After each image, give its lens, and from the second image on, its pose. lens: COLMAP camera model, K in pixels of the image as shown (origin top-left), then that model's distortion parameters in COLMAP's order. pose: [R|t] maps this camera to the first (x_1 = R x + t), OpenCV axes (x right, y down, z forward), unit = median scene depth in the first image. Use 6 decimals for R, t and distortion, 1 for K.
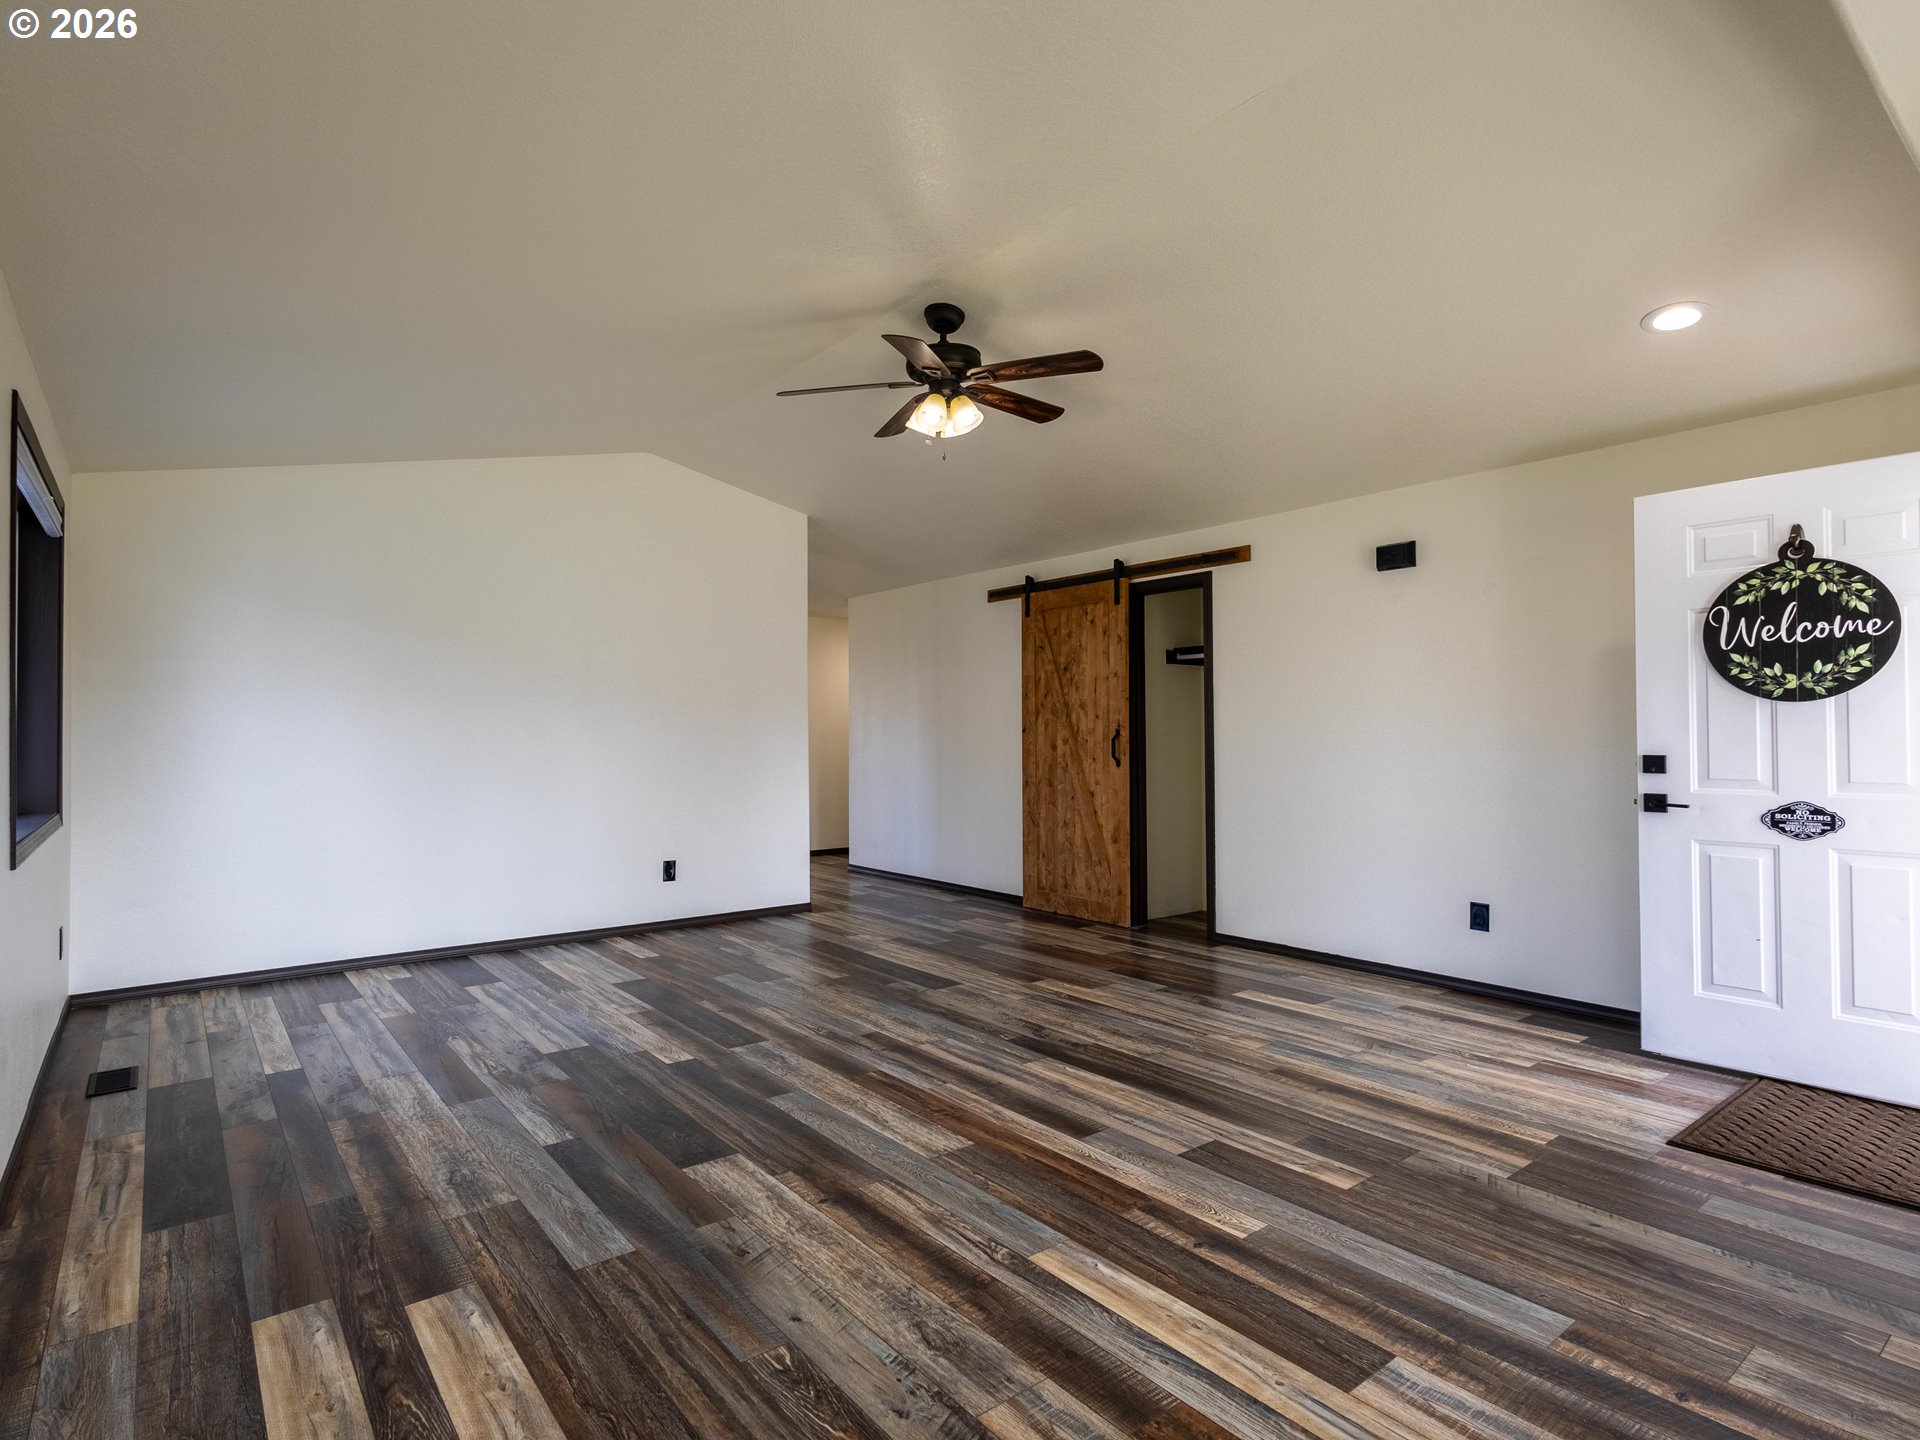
lens RADIAL K [[984.4, 0, 940.6], [0, 984.4, 725.1], [0, 0, 1]] dist [0.011635, -0.003587]
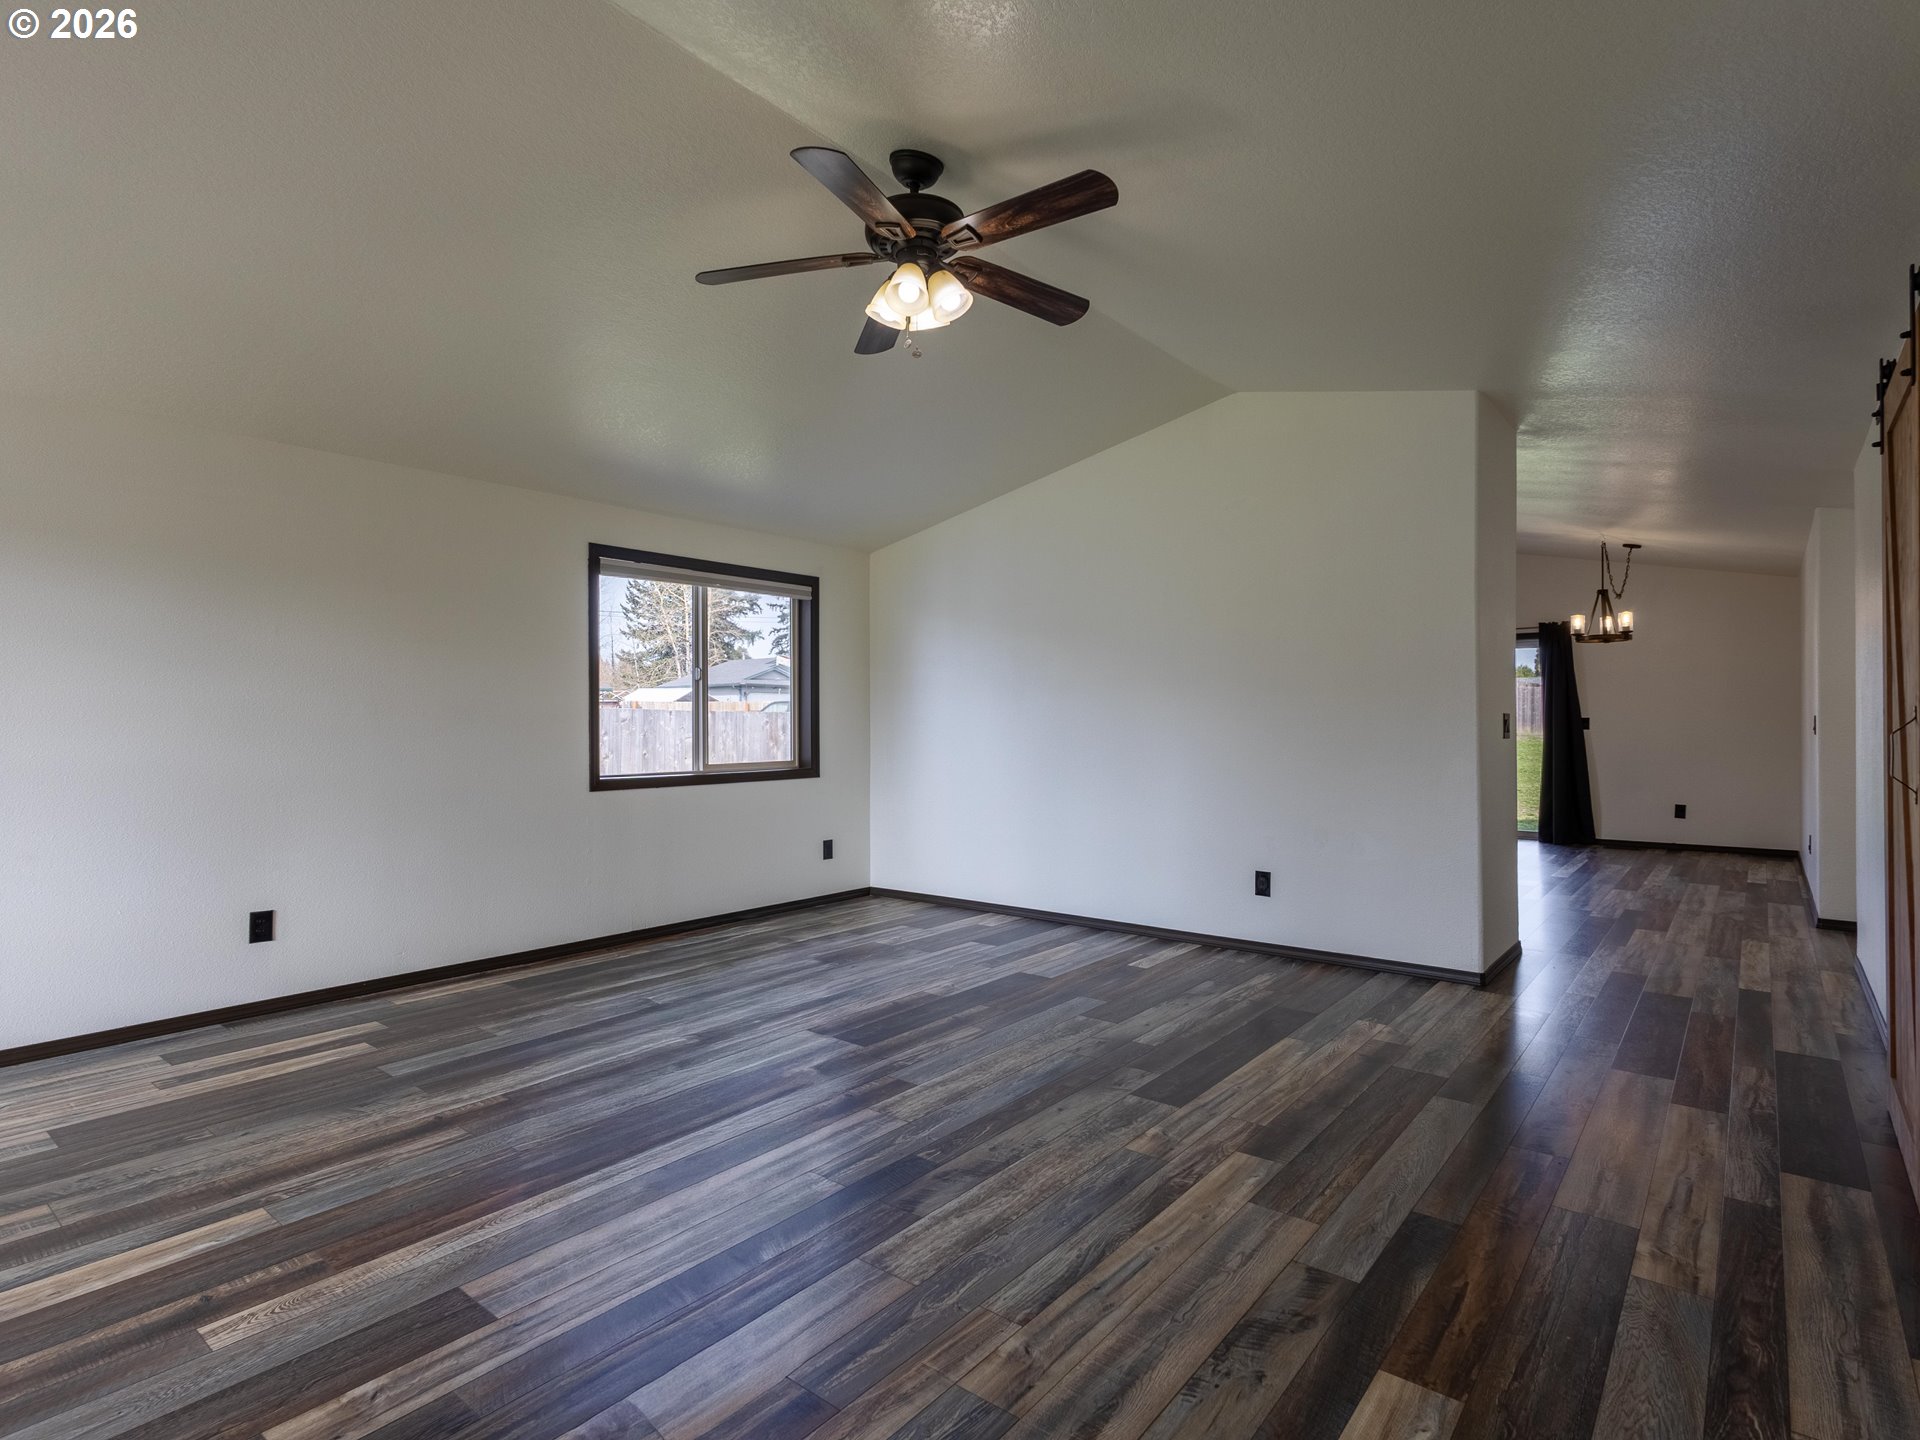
lens RADIAL K [[984.4, 0, 962.3], [0, 984.4, 717.2], [0, 0, 1]] dist [0.011635, -0.003587]
pose [[0.222653, -0.003841, -0.974890, 0.768948], [0.011774, 0.999930, -0.001251, 0.003826], [0.974827, -0.011200, 0.222682, 0.875154]]
